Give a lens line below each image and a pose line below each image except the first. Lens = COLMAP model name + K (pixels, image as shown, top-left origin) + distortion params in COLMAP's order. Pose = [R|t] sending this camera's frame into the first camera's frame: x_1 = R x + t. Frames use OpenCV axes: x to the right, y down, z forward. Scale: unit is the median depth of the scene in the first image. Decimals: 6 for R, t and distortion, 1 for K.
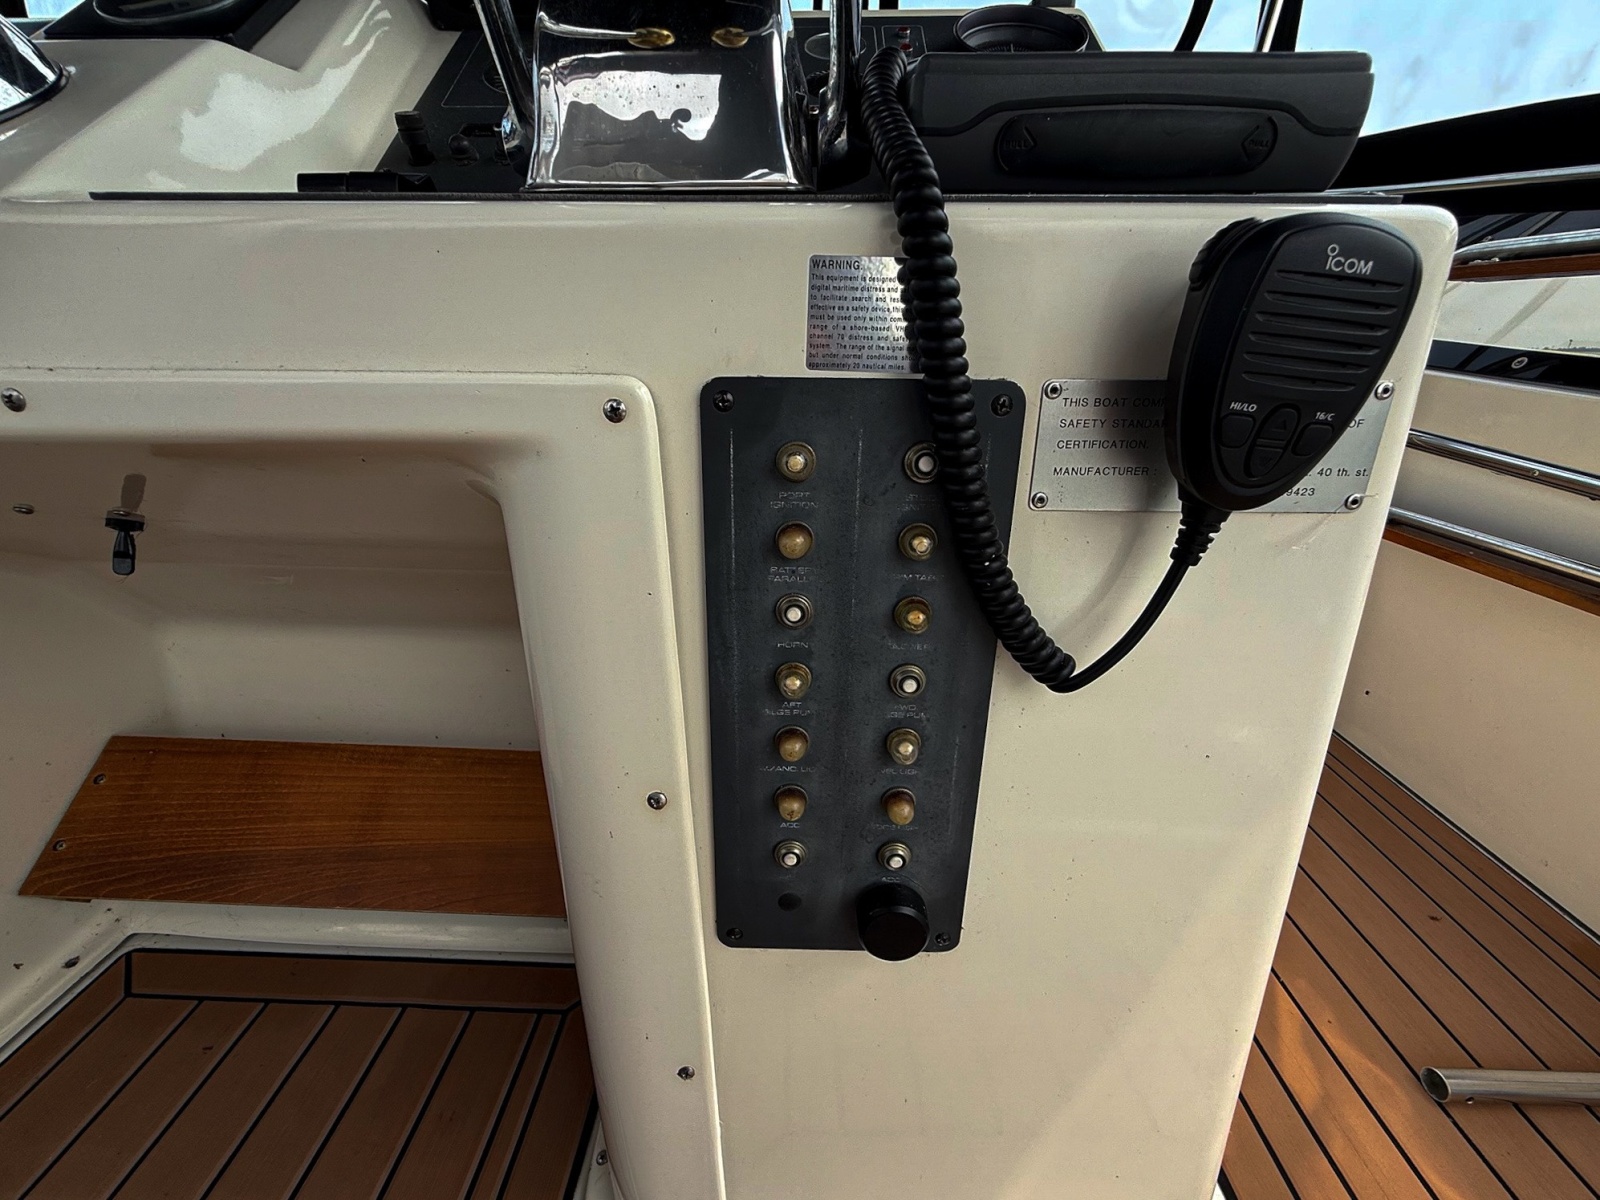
lens RADIAL K [[650.8, 0, 791.3], [0, 650.8, 590.1], [0, 0, 1]] dist [0.000949, 0.000497]
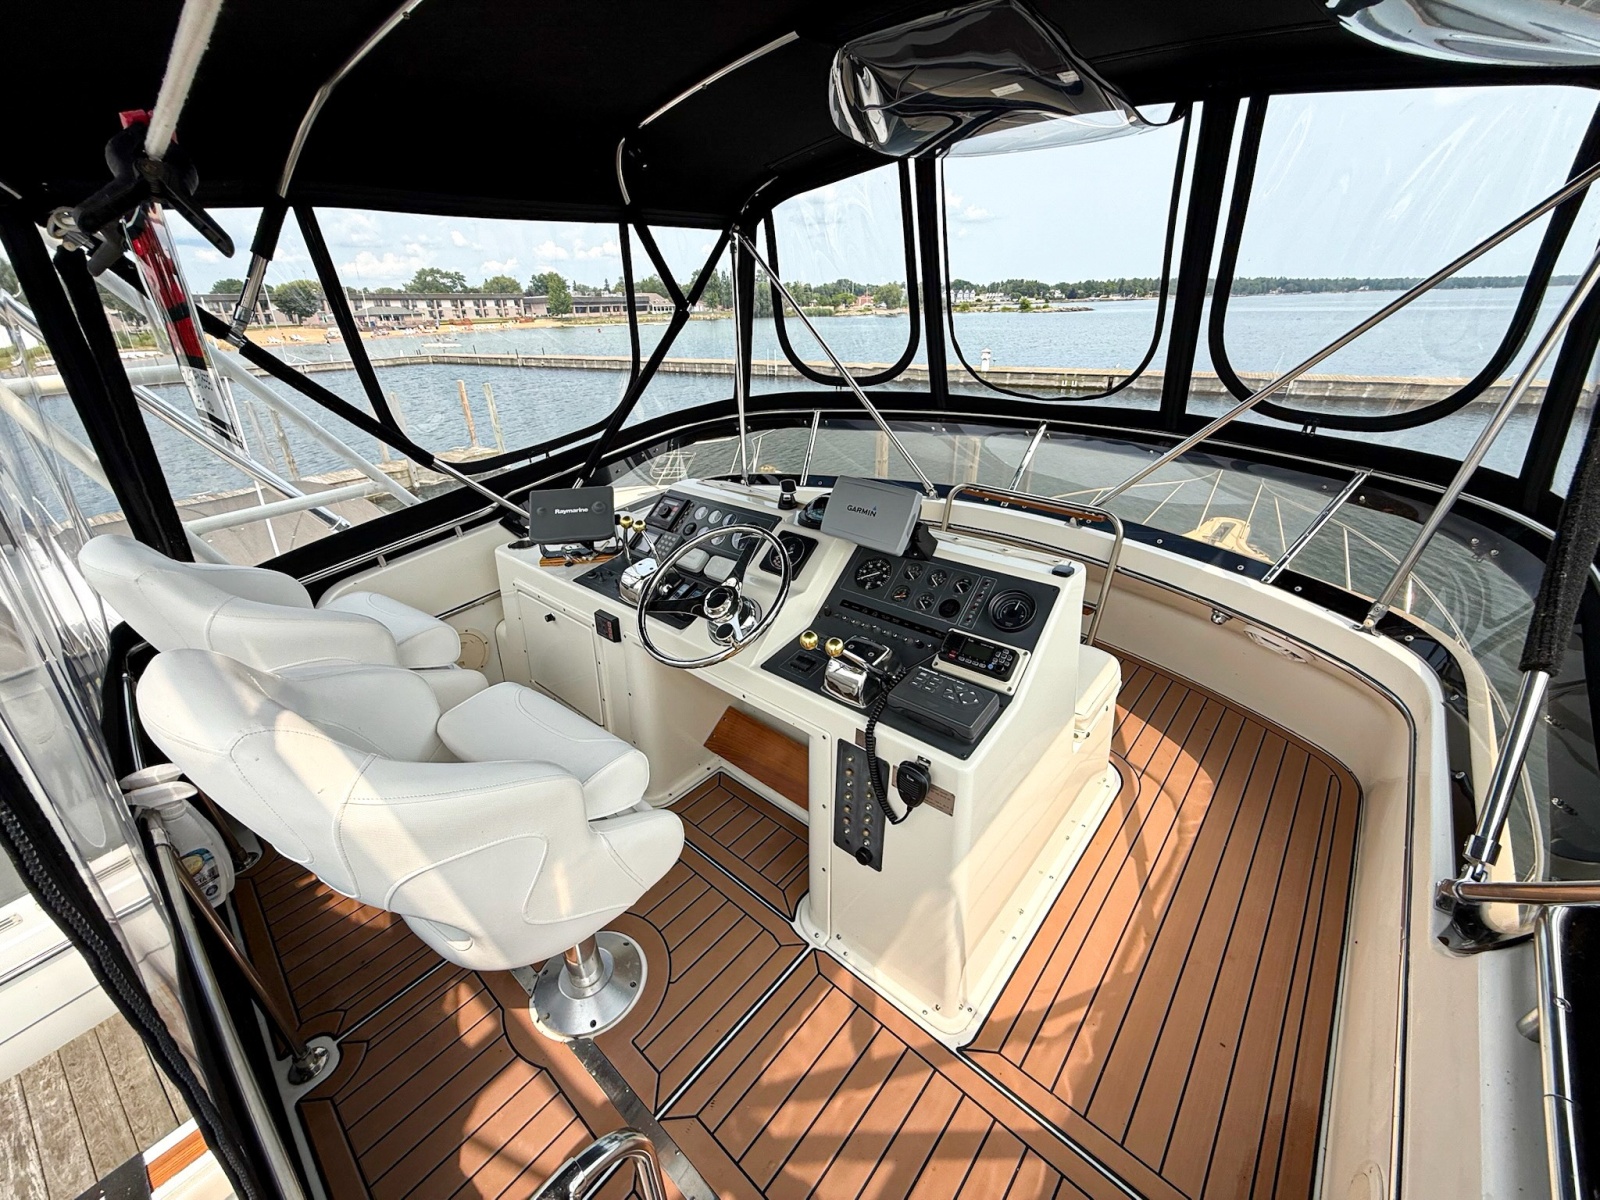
lens RADIAL K [[650.8, 0, 791.3], [0, 650.8, 590.1], [0, 0, 1]] dist [0.000949, 0.000497]
pose [[0.765402, 0.242774, -0.596005, 1.870116], [-0.195653, 0.970061, 0.143878, -1.677338], [0.613091, 0.006485, 0.789986, -2.629253]]
